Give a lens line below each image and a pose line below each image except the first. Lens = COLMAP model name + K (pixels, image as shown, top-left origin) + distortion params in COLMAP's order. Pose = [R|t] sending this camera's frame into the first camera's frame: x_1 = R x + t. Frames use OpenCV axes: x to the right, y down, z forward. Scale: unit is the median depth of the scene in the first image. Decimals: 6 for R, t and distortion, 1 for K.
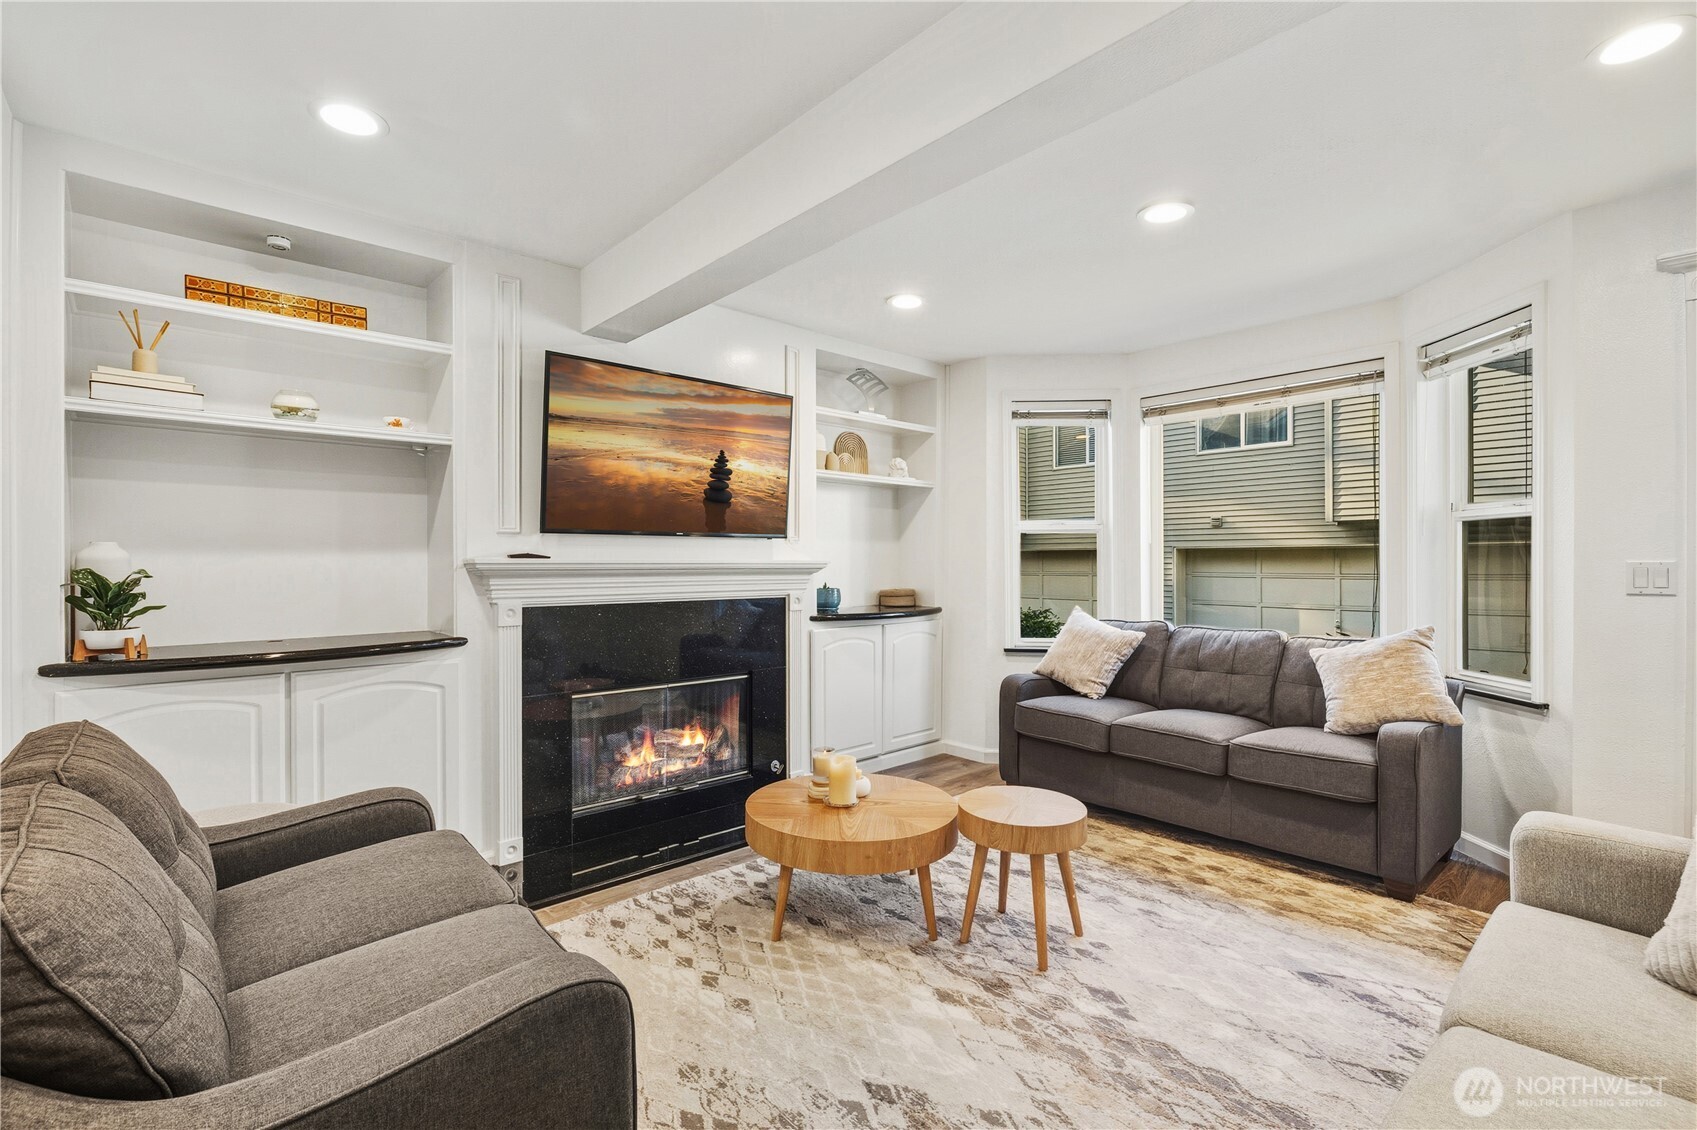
lens RADIAL K [[762.2, 0, 841.9], [0, 762.2, 560.2], [0, 0, 1]] dist [0.000050, 0.000342]
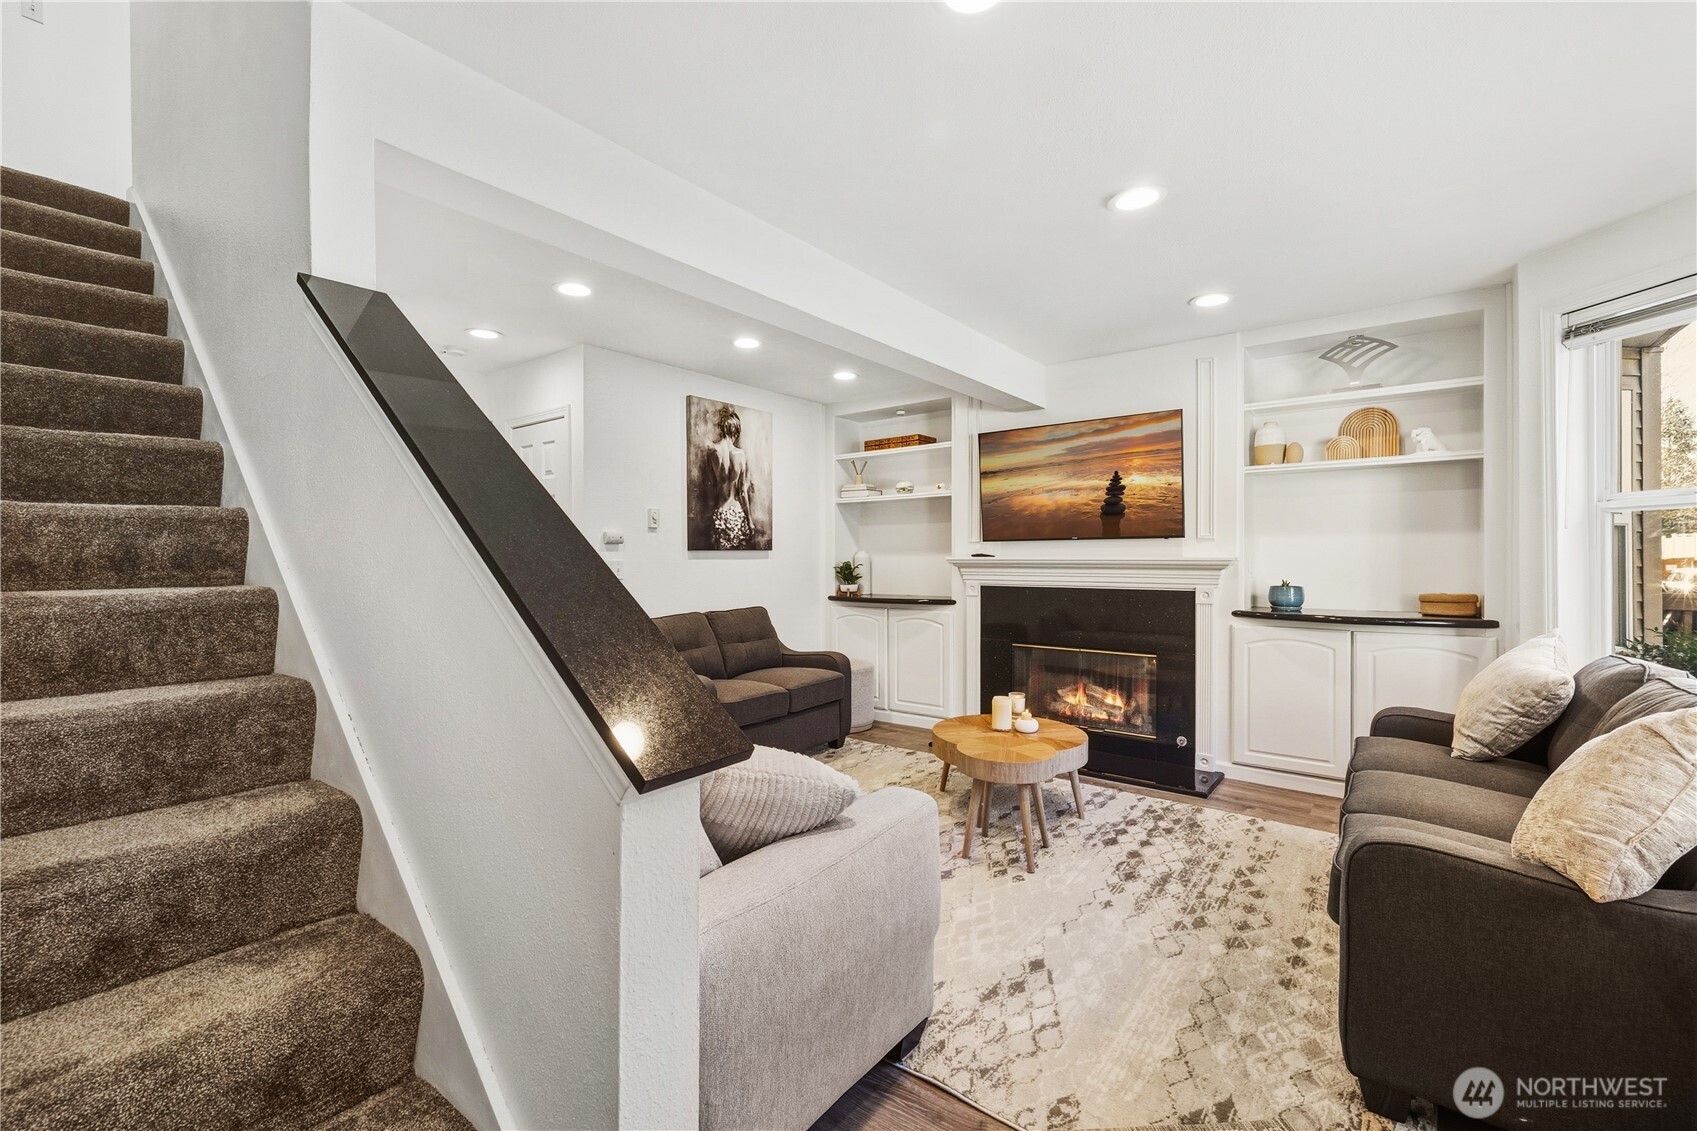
lens RADIAL K [[715.1, 0, 827.3], [0, 715.1, 563.0], [0, 0, 1]] dist [-0.004502, 0.000906]
pose [[0.149061, 0.006131, -0.988809, 1.110271], [0.002035, 0.999977, 0.006507, 0.000092], [0.988826, -0.002982, 0.149045, 0.423708]]
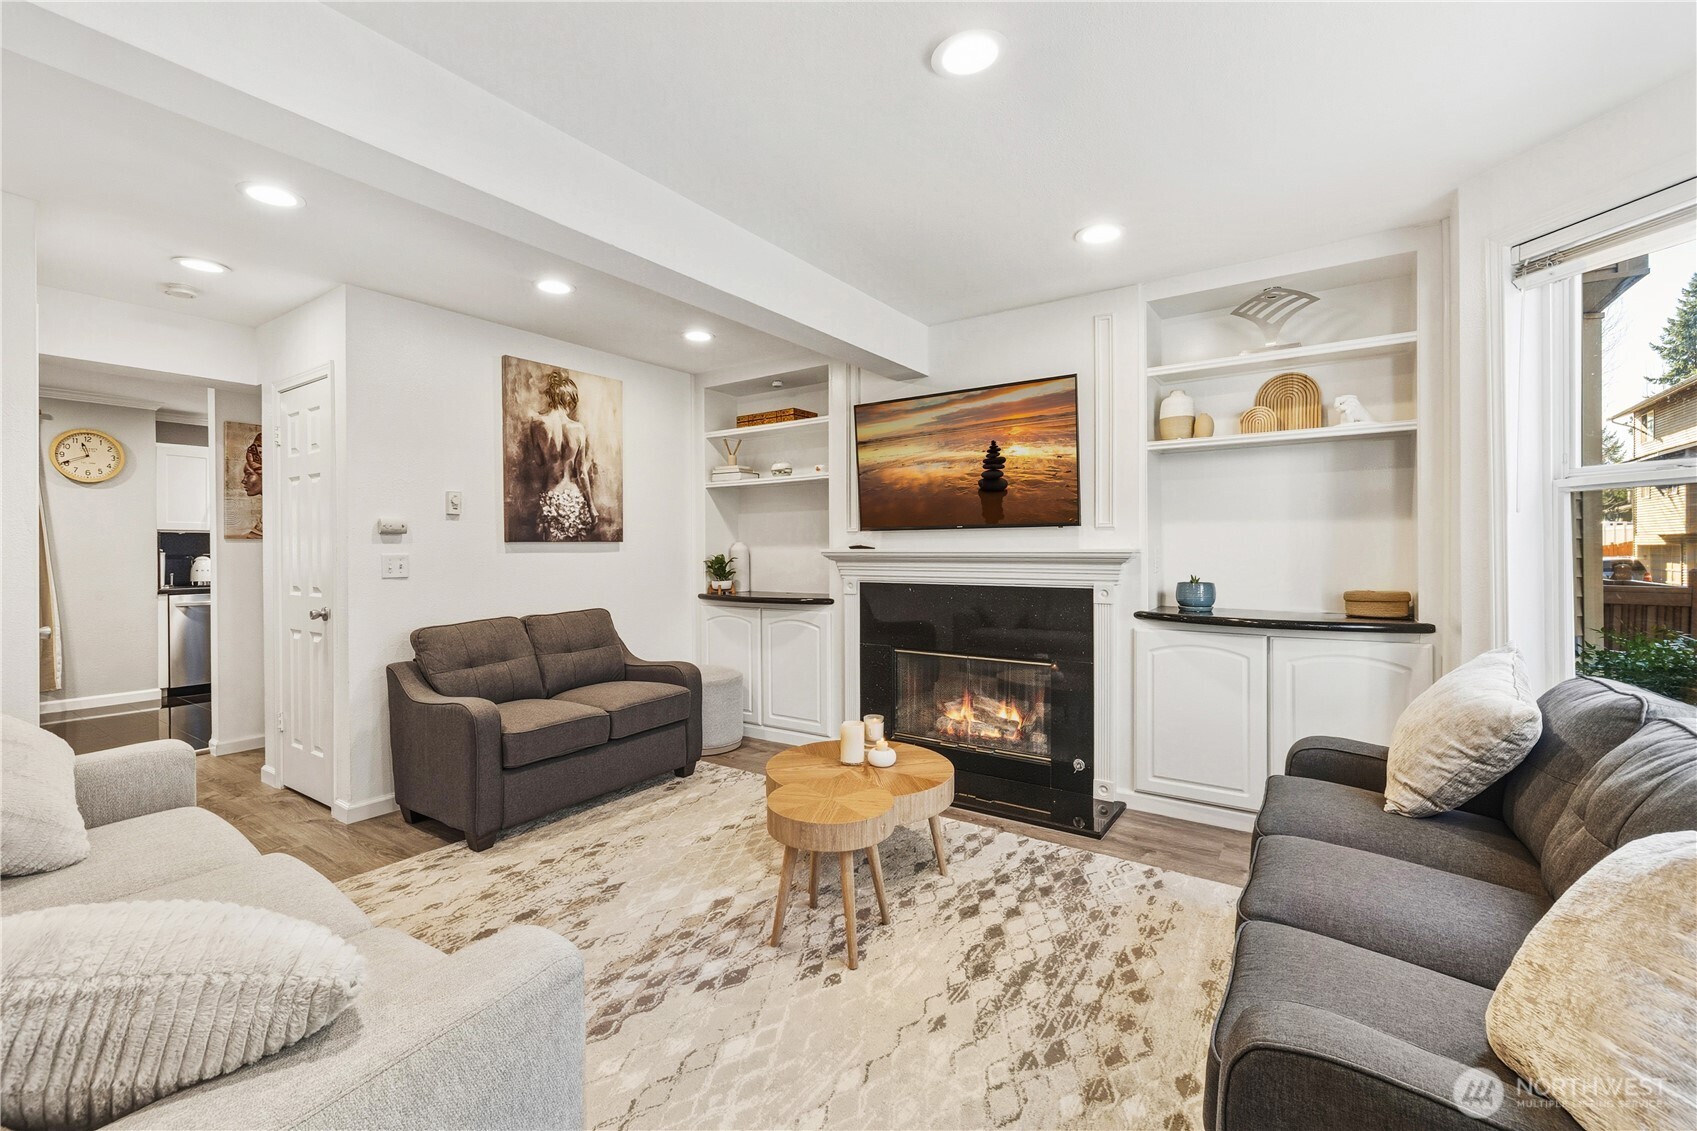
lens RADIAL K [[715.1, 0, 823.7], [0, 715.1, 554.9], [0, 0, 1]] dist [-0.004502, 0.000906]
pose [[0.209701, 0.006172, -0.977746, 0.914296], [0.004620, 0.999963, 0.007303, -0.001274], [0.977755, -0.006048, 0.209665, 0.645223]]
